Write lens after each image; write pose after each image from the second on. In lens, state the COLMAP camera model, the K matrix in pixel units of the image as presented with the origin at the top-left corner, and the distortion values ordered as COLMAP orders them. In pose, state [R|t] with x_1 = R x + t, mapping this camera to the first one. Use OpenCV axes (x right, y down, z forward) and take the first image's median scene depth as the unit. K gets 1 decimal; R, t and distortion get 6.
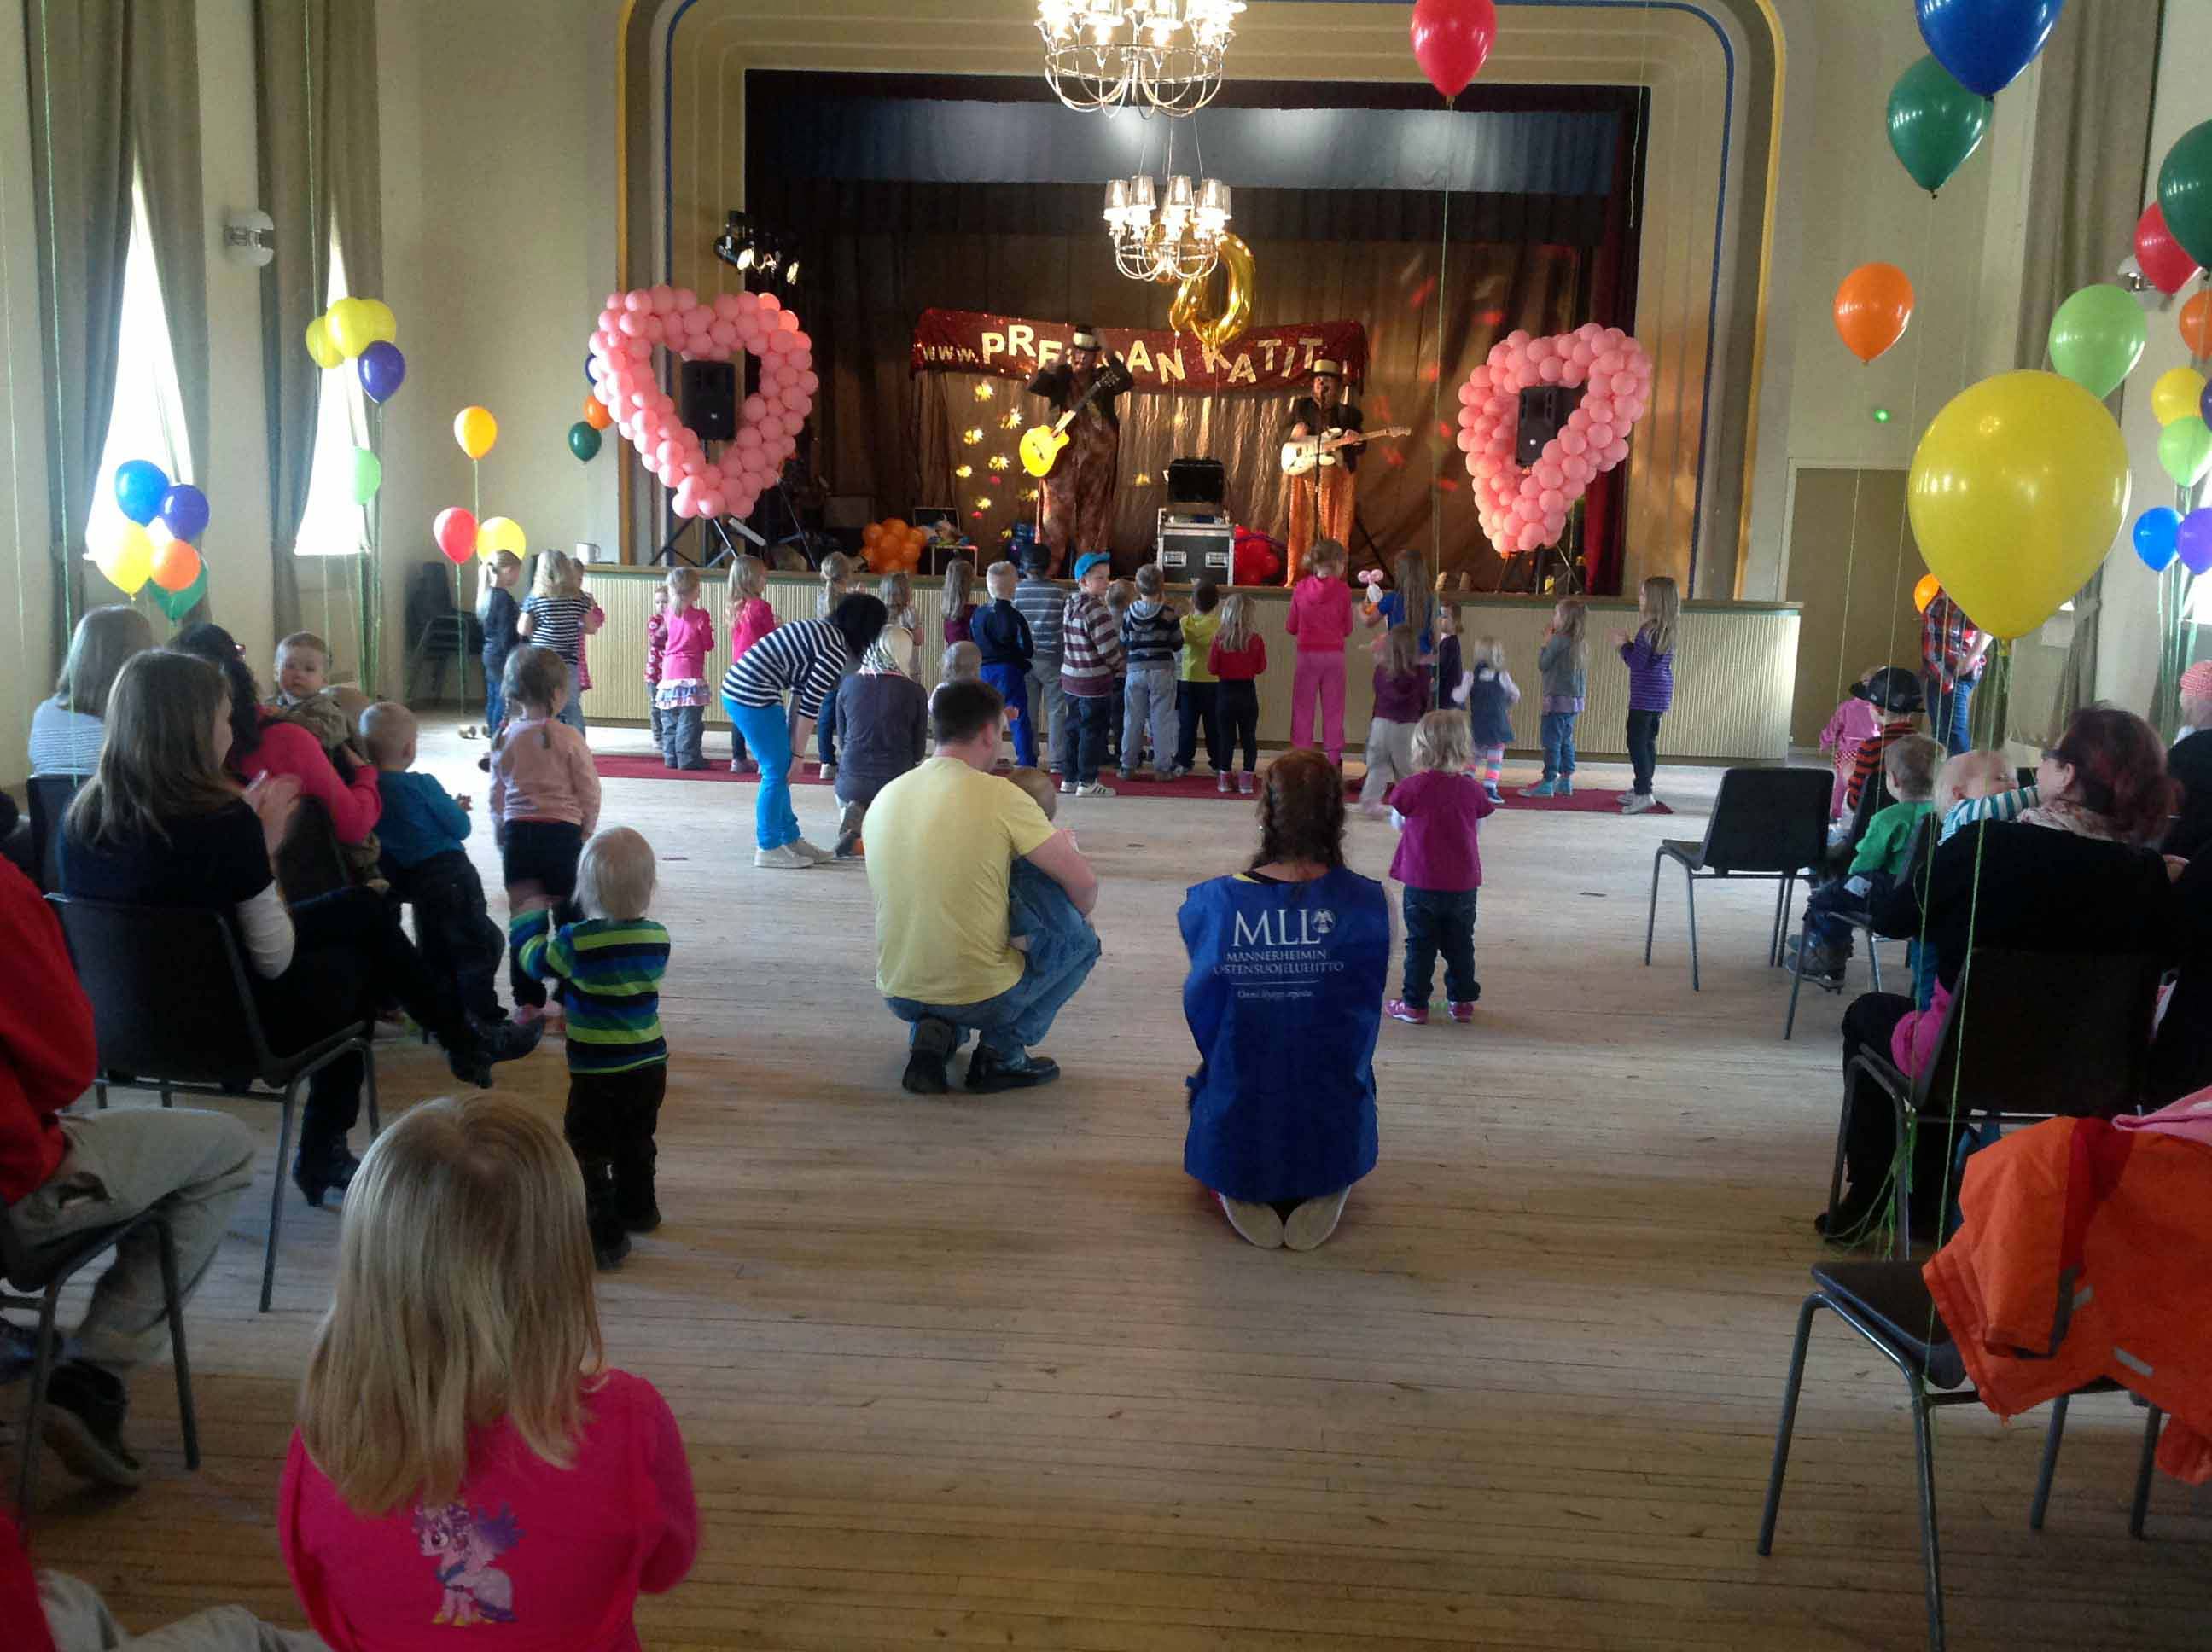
lens RADIAL K [[2196.2, 0, 1090.7], [0, 2196.2, 816.2], [0, 0, 1]] dist [0.162476, -0.342895]
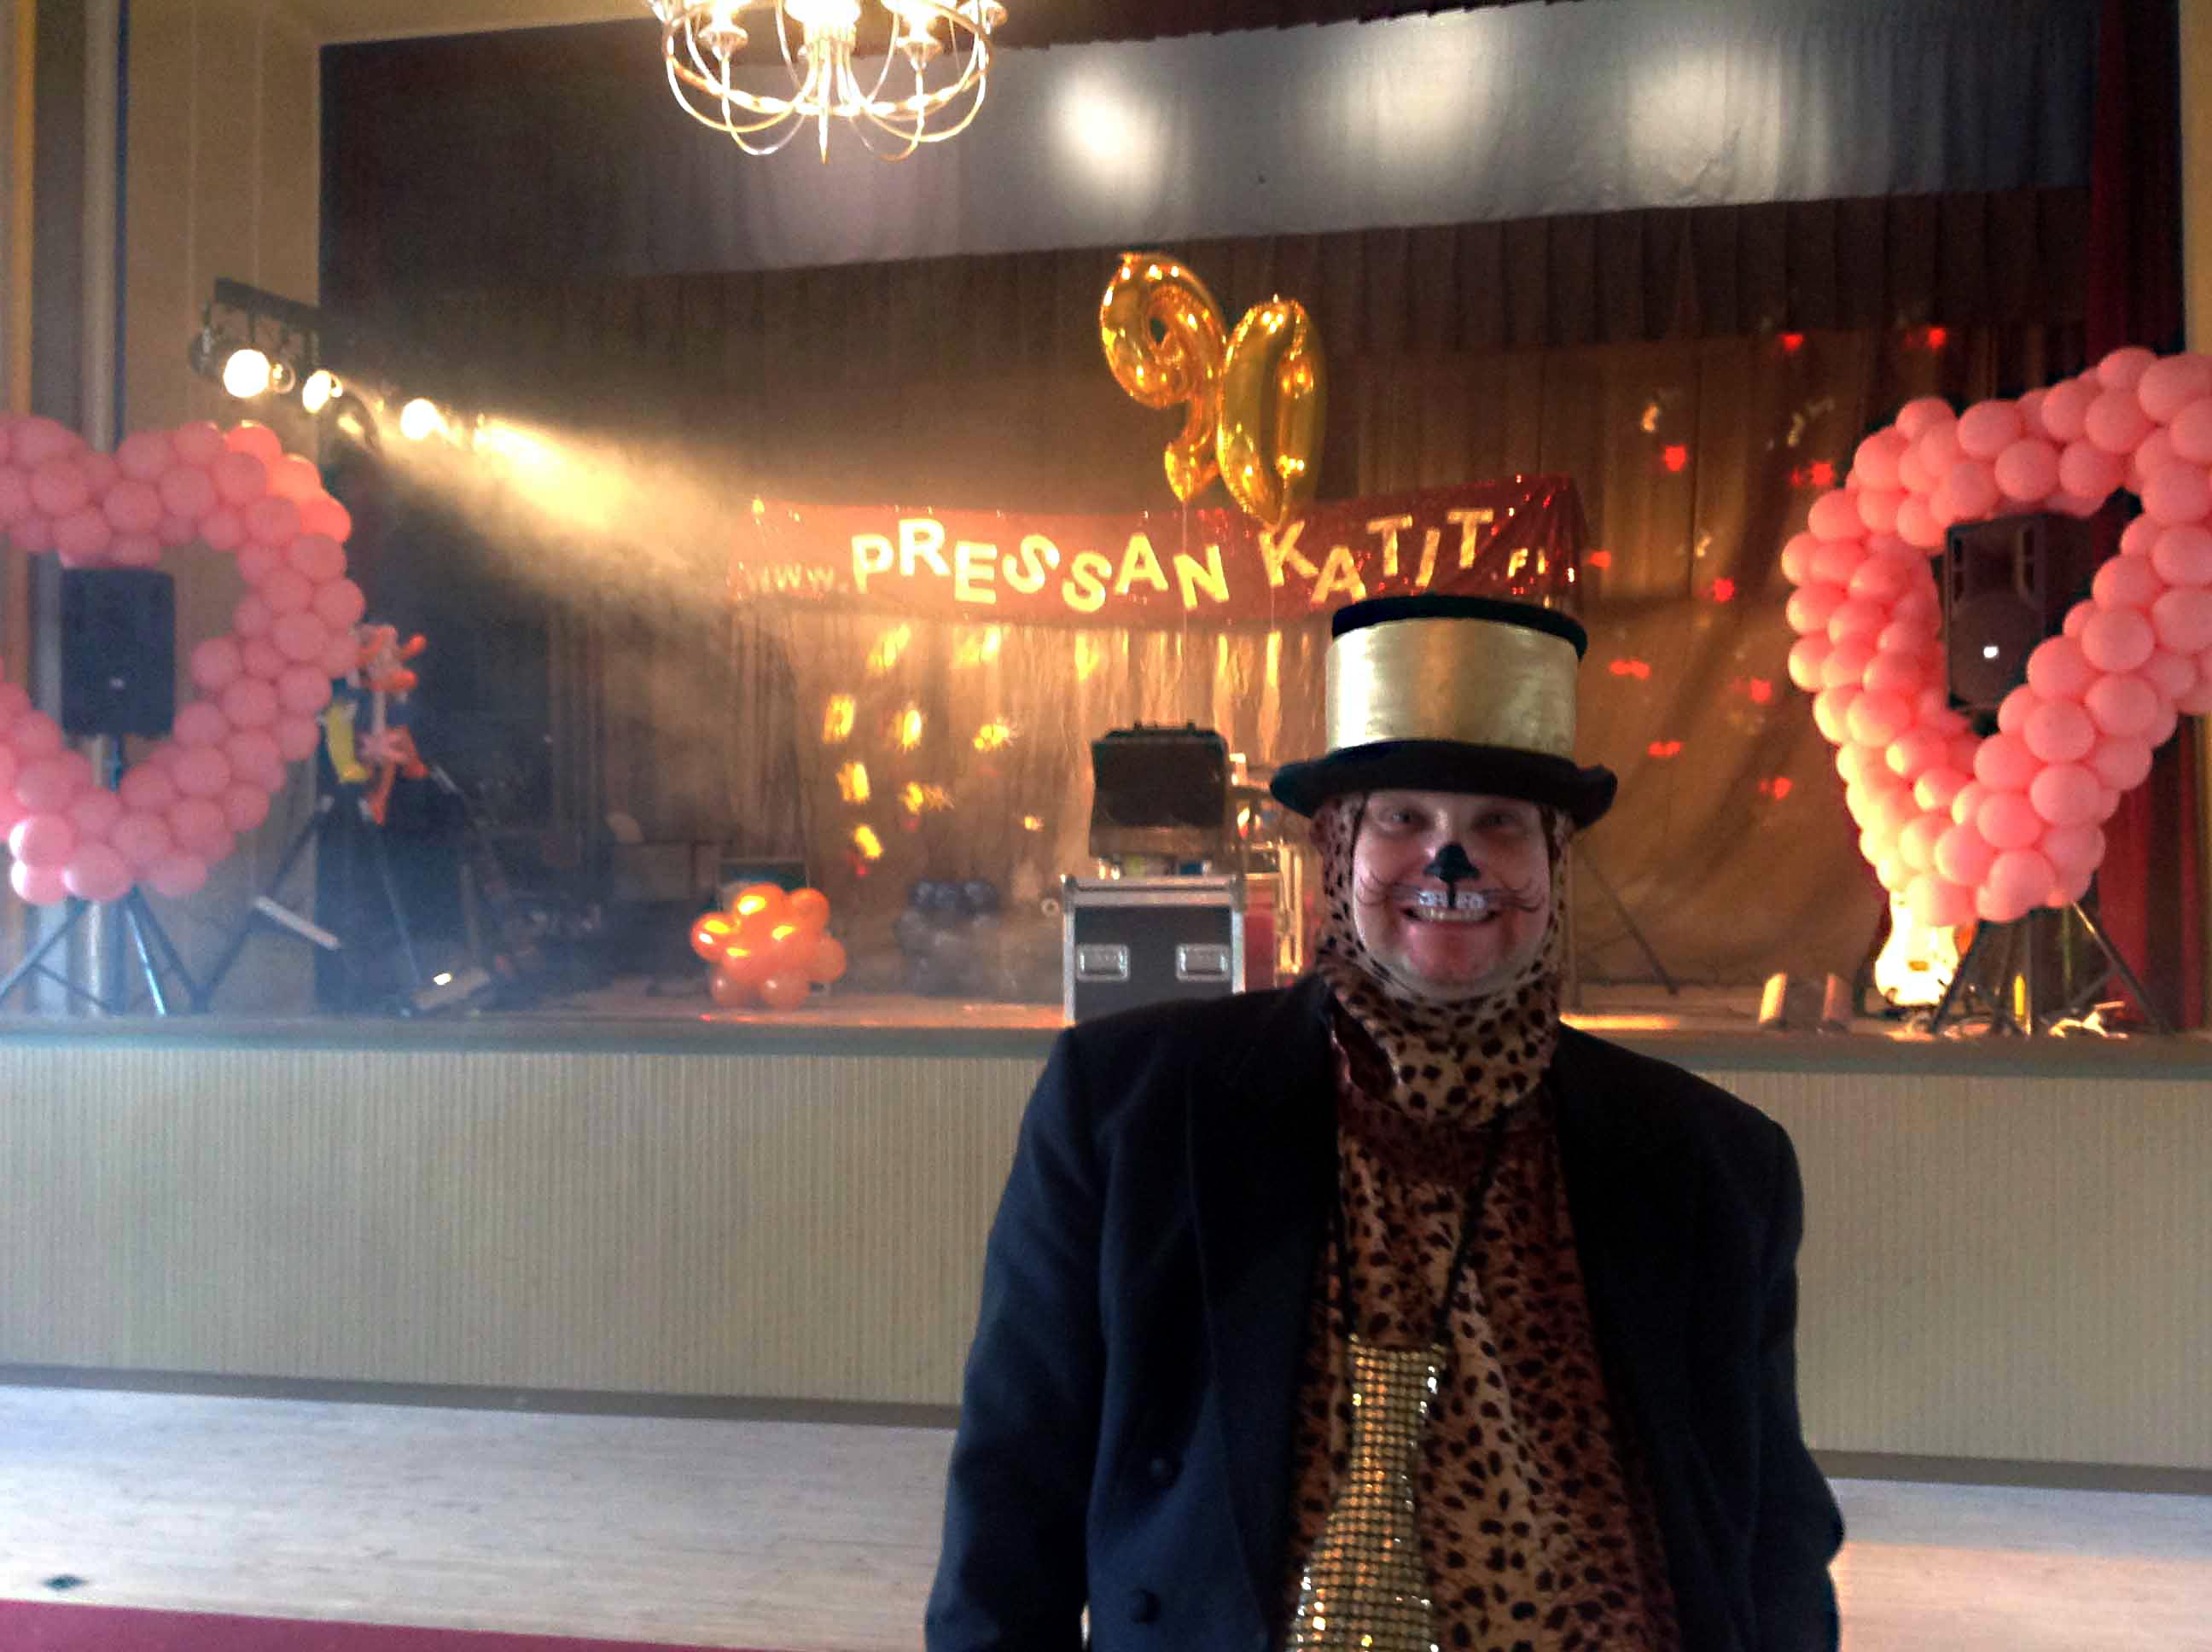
lens RADIAL K [[2196.2, 0, 1090.7], [0, 2196.2, 816.2], [0, 0, 1]] dist [0.162476, -0.342895]
pose [[0.990915, -0.037810, -0.129064, 0.086950], [0.017254, 0.987477, -0.156815, -0.076850], [0.133377, 0.153163, 0.979159, 0.570778]]
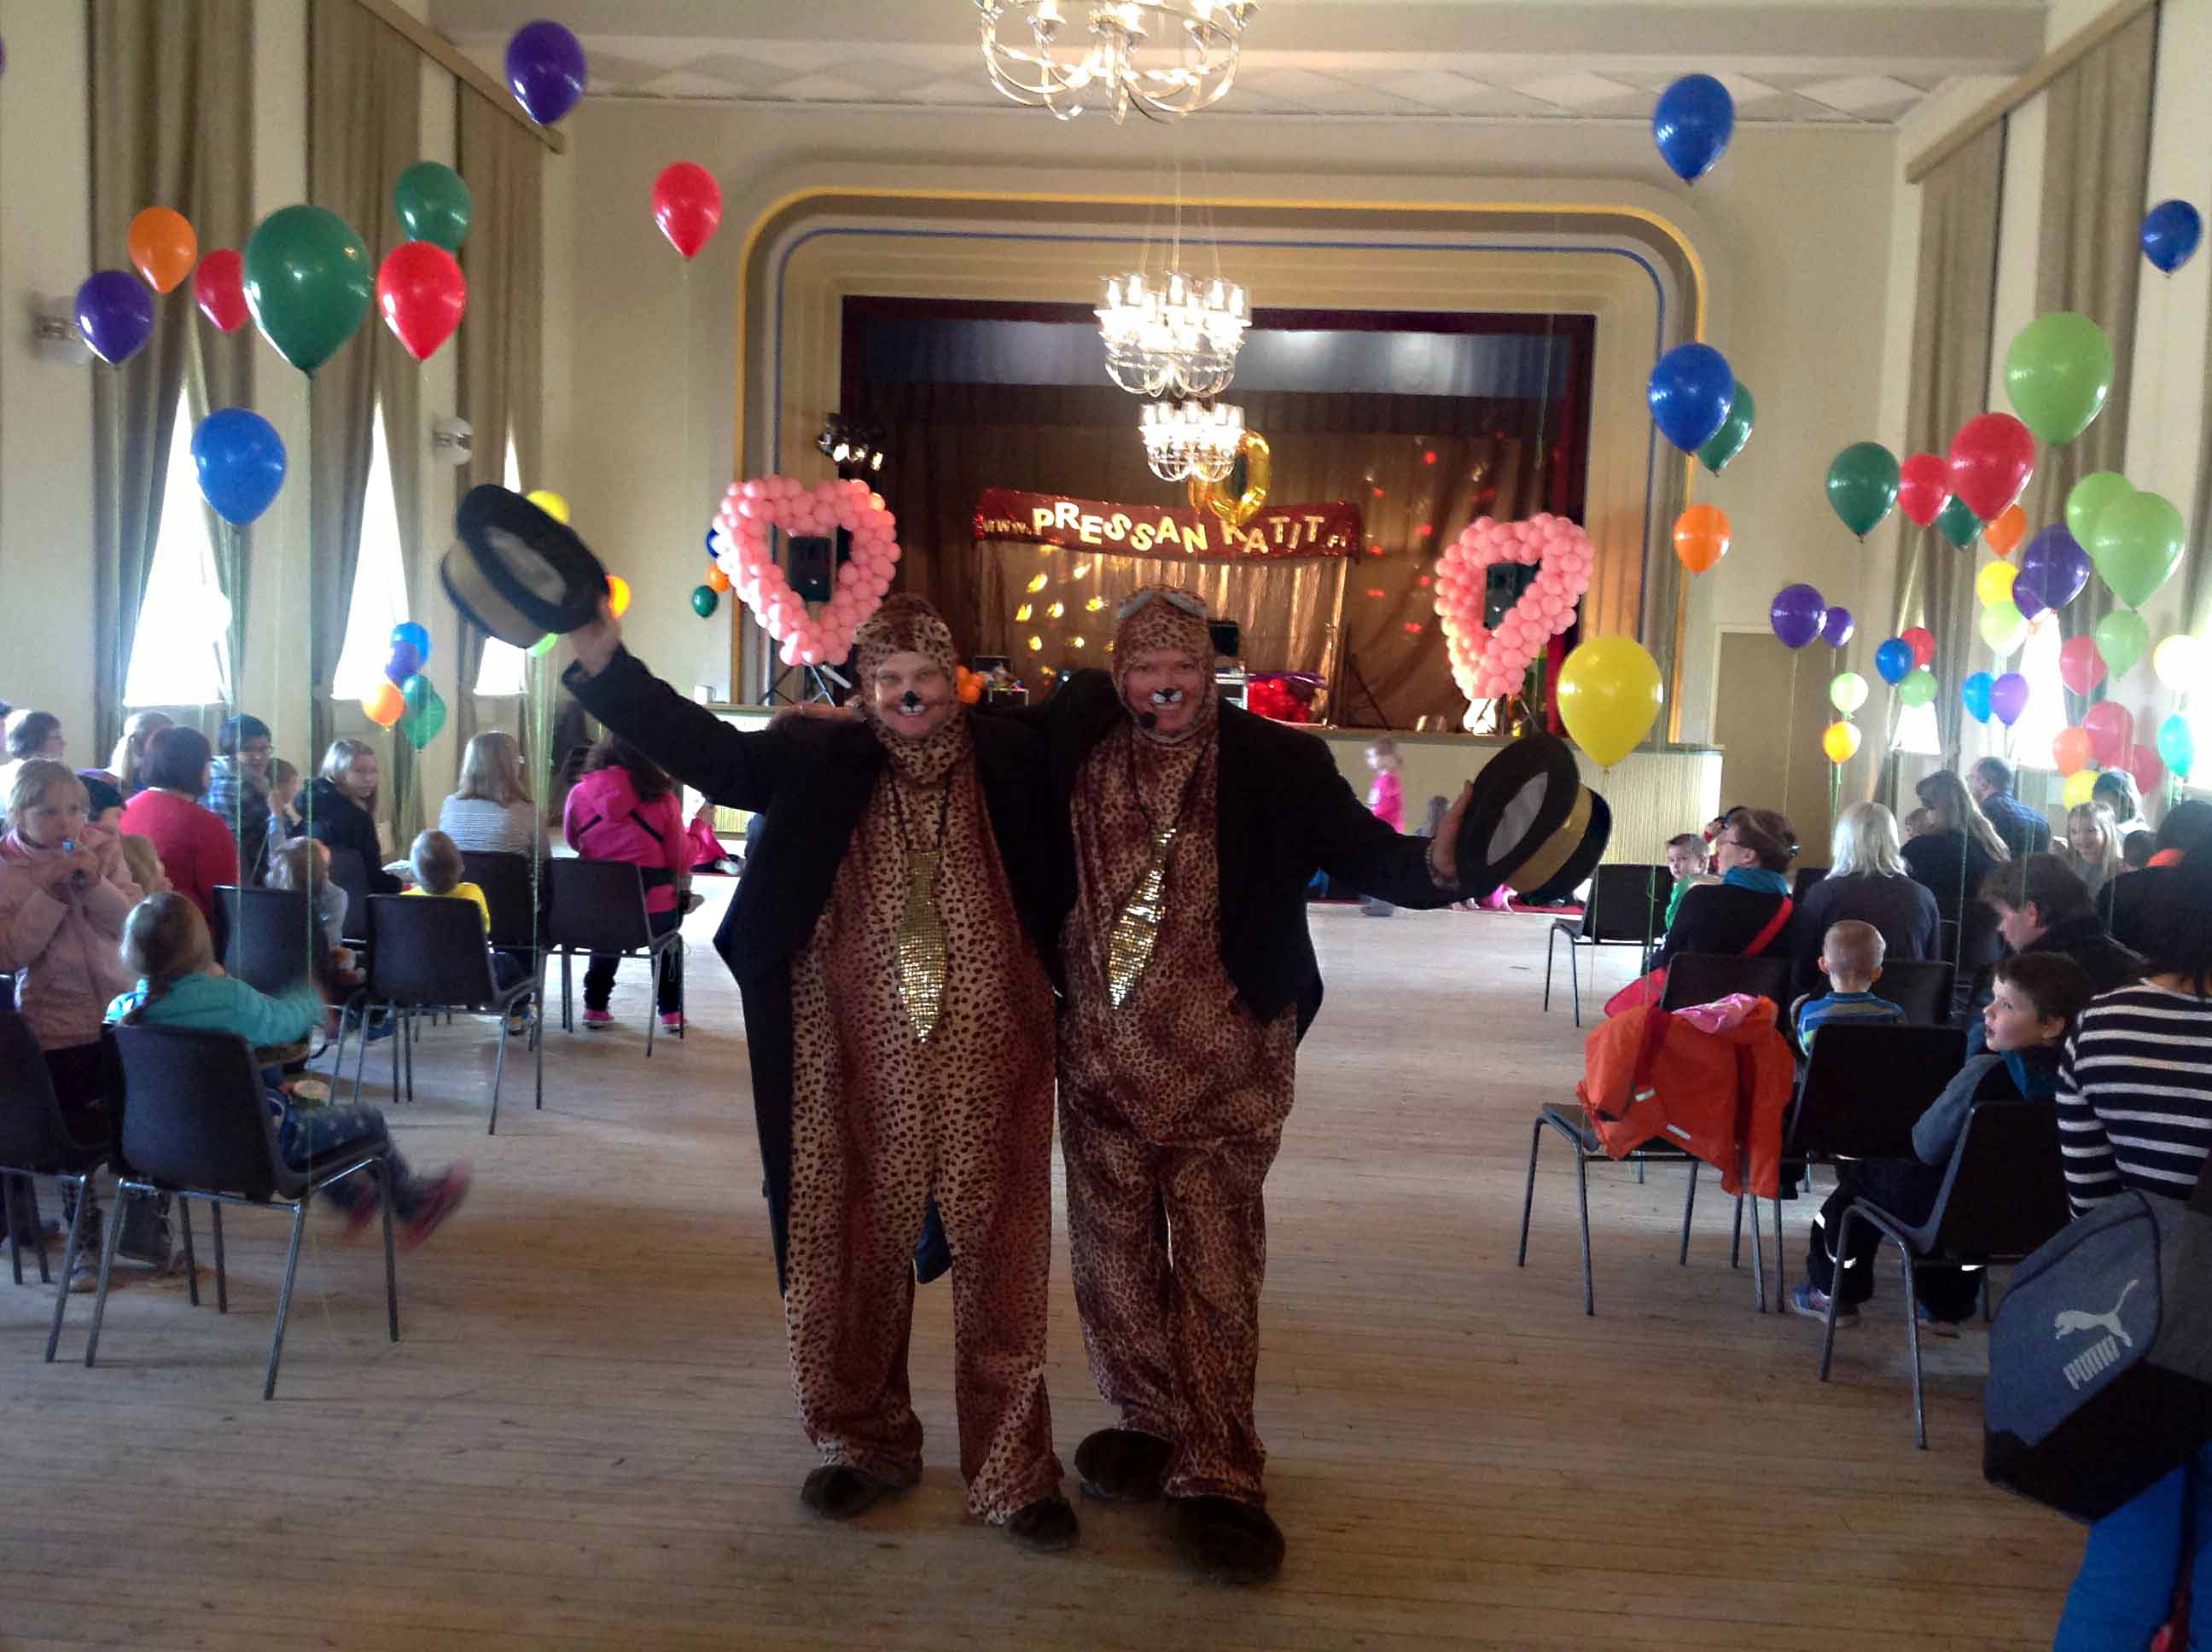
lens RADIAL K [[2196.2, 0, 1090.7], [0, 2196.2, 816.2], [0, 0, 1]] dist [0.162476, -0.342895]
pose [[0.999913, 0.009519, -0.009139, -0.007856], [-0.010047, 0.998173, -0.059584, 0.015792], [0.008555, 0.059670, 0.998181, -0.181847]]
